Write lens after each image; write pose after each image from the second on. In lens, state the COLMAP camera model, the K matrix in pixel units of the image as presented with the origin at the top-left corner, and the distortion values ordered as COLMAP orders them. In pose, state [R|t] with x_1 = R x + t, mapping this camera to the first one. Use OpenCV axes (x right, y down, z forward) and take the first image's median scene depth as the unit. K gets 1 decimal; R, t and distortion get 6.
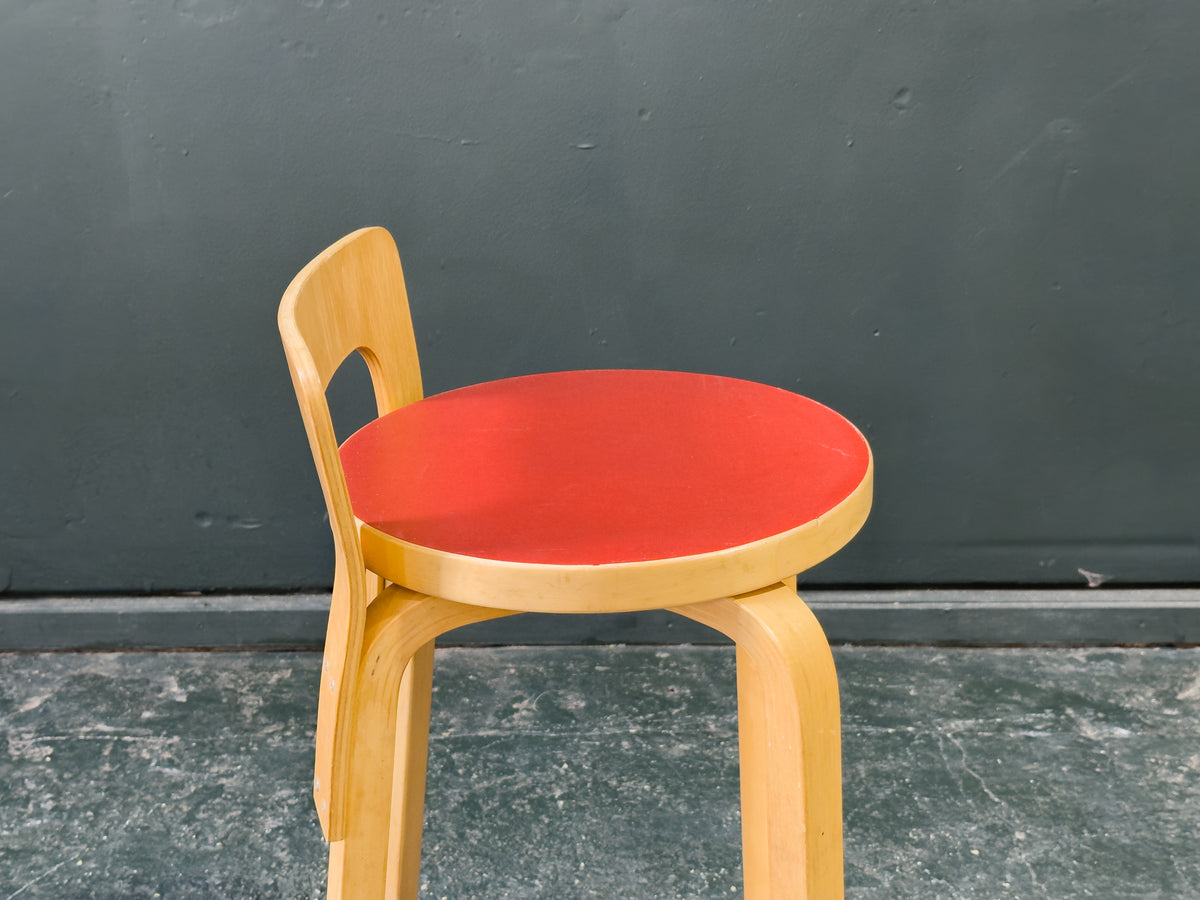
lens RADIAL K [[1686.2, 0, 619.3], [0, 1686.2, 458.1], [0, 0, 1]] dist [0.216979, -0.549659]
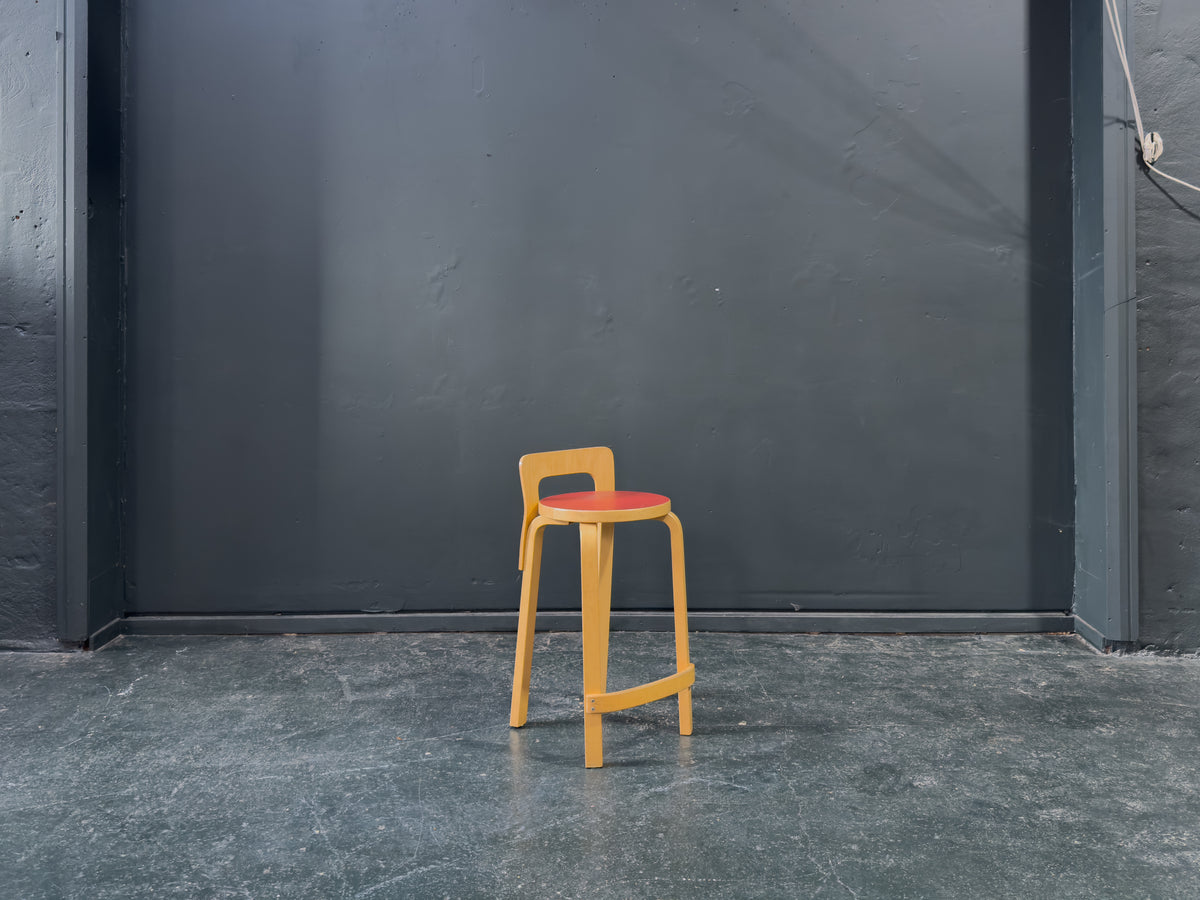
lens RADIAL K [[1132.6, 0, 605.1], [0, 1132.6, 292.4], [0, 0, 1]] dist [0.125747, -0.227152]
pose [[0.999552, -0.007648, -0.028940, 0.033009], [-0.003531, 0.929926, -0.367729, 0.313129], [0.029725, 0.367667, 0.929482, -1.009648]]
